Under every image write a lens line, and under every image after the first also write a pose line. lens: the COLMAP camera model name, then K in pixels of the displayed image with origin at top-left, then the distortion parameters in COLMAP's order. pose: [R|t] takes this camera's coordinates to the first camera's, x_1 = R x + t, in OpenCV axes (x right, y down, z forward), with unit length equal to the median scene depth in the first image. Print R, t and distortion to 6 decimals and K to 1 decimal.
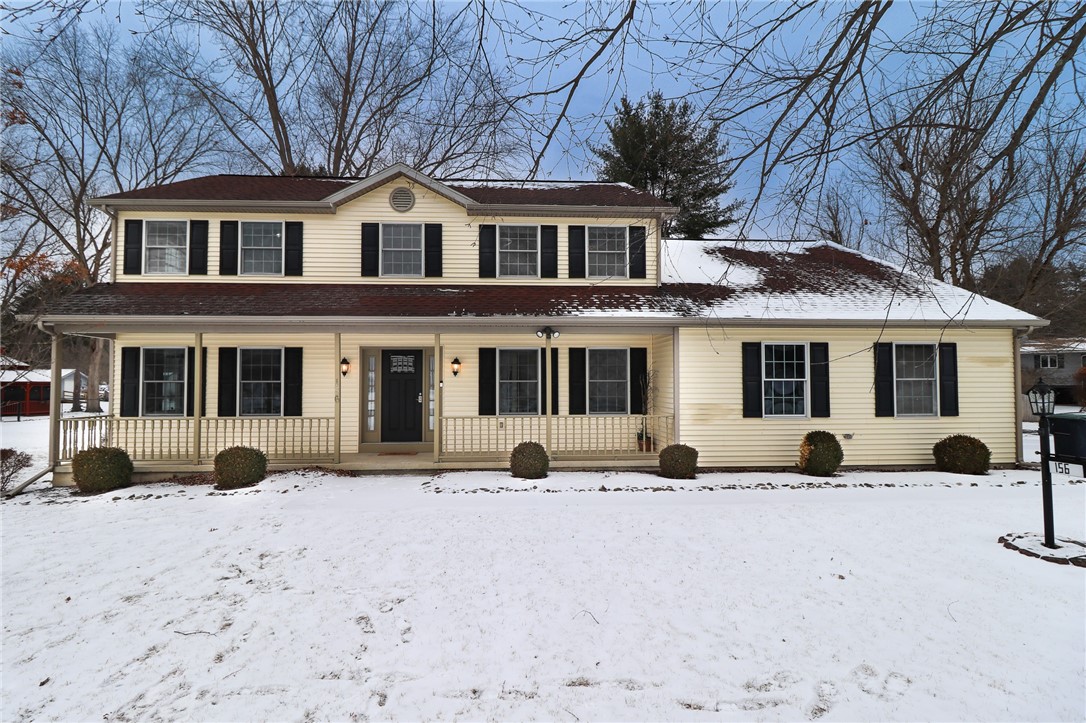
lens RADIAL K [[435.0, 0, 542.4], [0, 435.0, 387.1], [0, 0, 1]] dist [-0.018755, 0.000116]
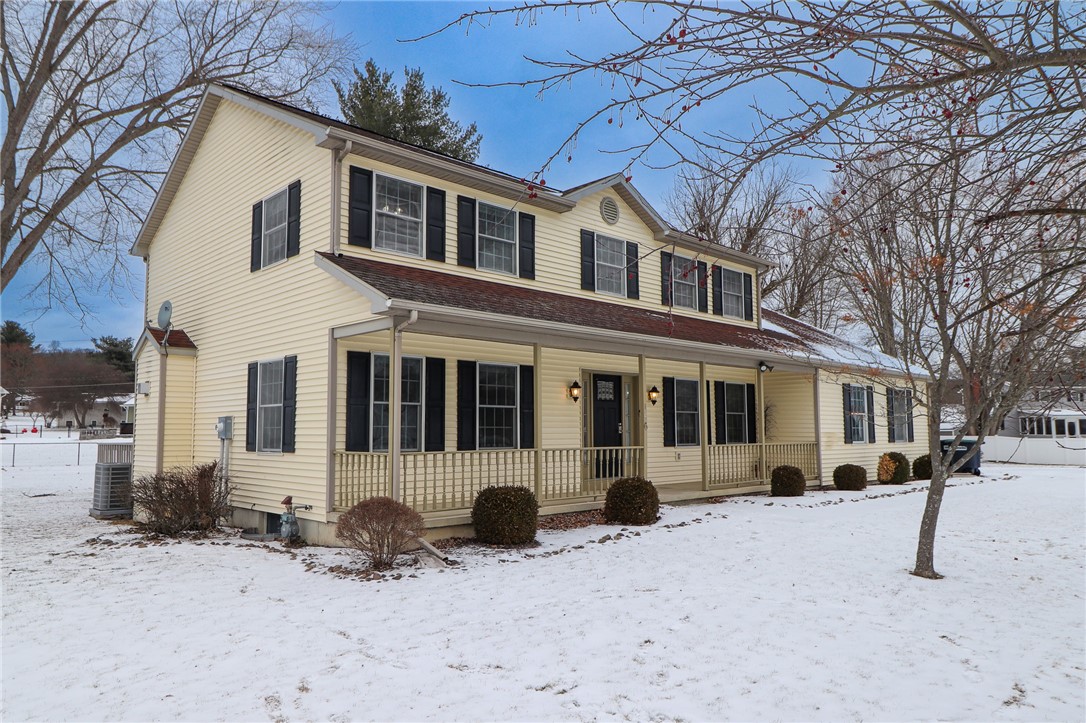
lens RADIAL K [[744.0, 0, 543.0], [0, 744.0, 361.5], [0, 0, 1]] dist [-0.042165, -0.000356]
pose [[0.761884, 0.062855, 0.644657, -1.430956], [-0.019566, 0.997060, -0.074090, 0.004606], [-0.647418, 0.043835, 0.760873, -0.093117]]
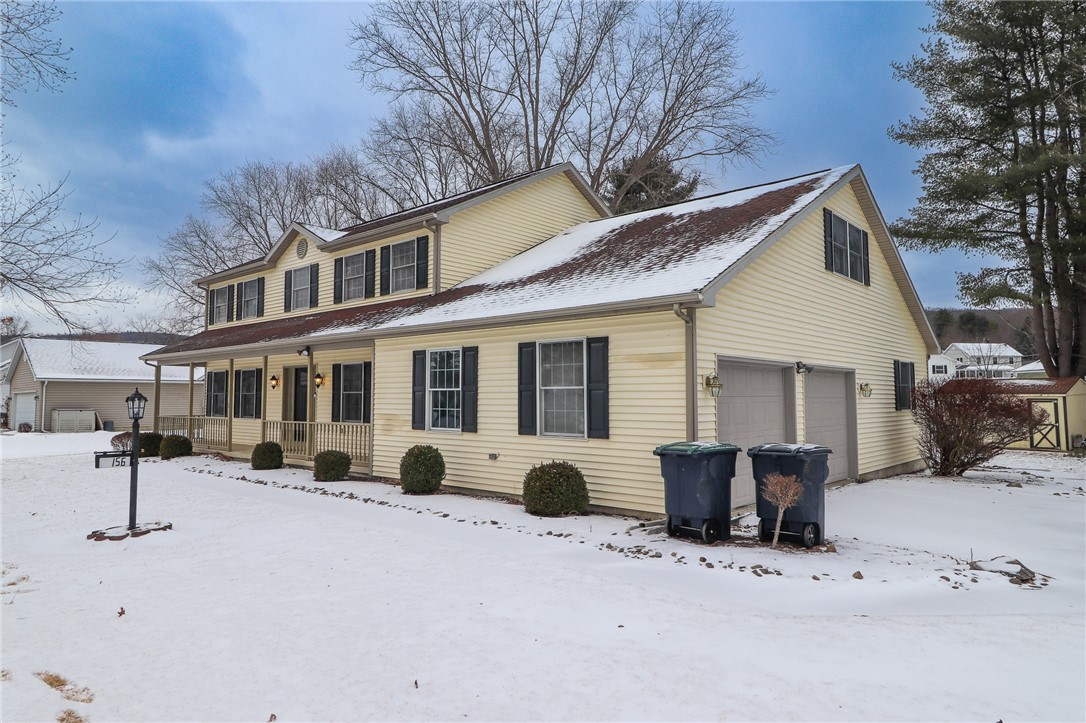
lens RADIAL K [[675.8, 0, 543.0], [0, 675.8, 361.5], [0, 0, 1]] dist [-0.002828, -0.000233]
pose [[0.712964, -0.037368, -0.700205, 1.538981], [0.004284, 0.998793, -0.048941, -0.005820], [0.701188, 0.031893, 0.712263, 0.104045]]
